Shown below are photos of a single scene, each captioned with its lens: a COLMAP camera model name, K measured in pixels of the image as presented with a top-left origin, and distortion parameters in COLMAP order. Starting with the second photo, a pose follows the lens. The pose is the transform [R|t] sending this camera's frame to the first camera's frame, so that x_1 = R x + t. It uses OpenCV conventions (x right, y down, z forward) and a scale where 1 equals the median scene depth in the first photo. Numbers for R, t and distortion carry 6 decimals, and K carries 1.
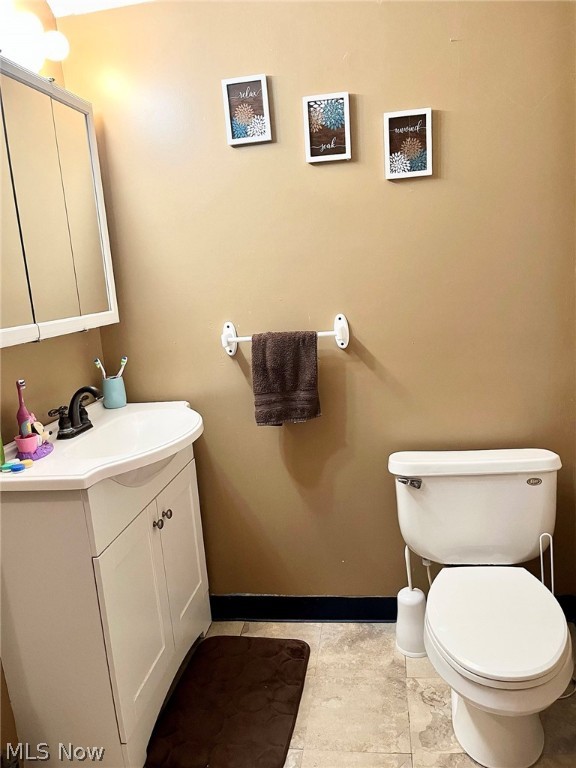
lens RADIAL K [[584.0, 0, 290.1], [0, 584.0, 386.9], [0, 0, 1]] dist [0.045629, -0.018609]
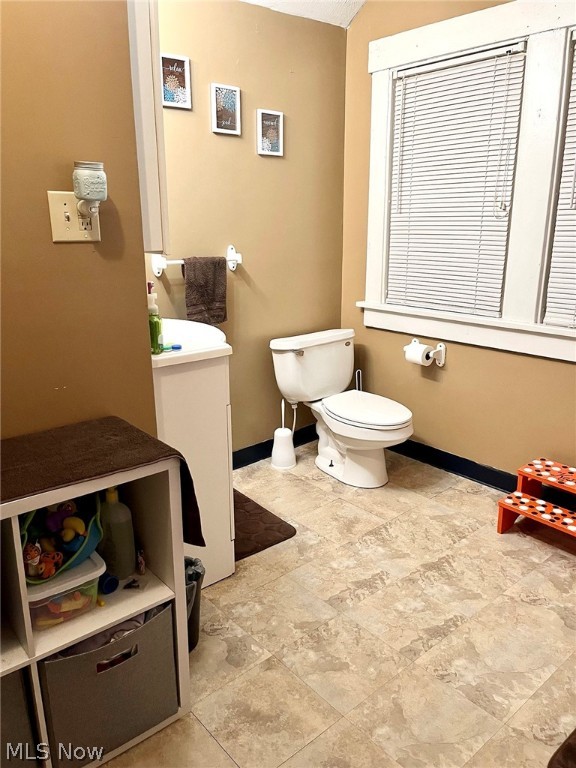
lens RADIAL K [[584.0, 0, 290.7], [0, 584.0, 383.3], [0, 0, 1]] dist [0.045629, -0.018609]
pose [[0.660543, -0.133383, 0.738845, -0.956778], [0.098433, 0.990983, 0.090900, 0.094754], [-0.744308, 0.012684, 0.667716, -0.045591]]
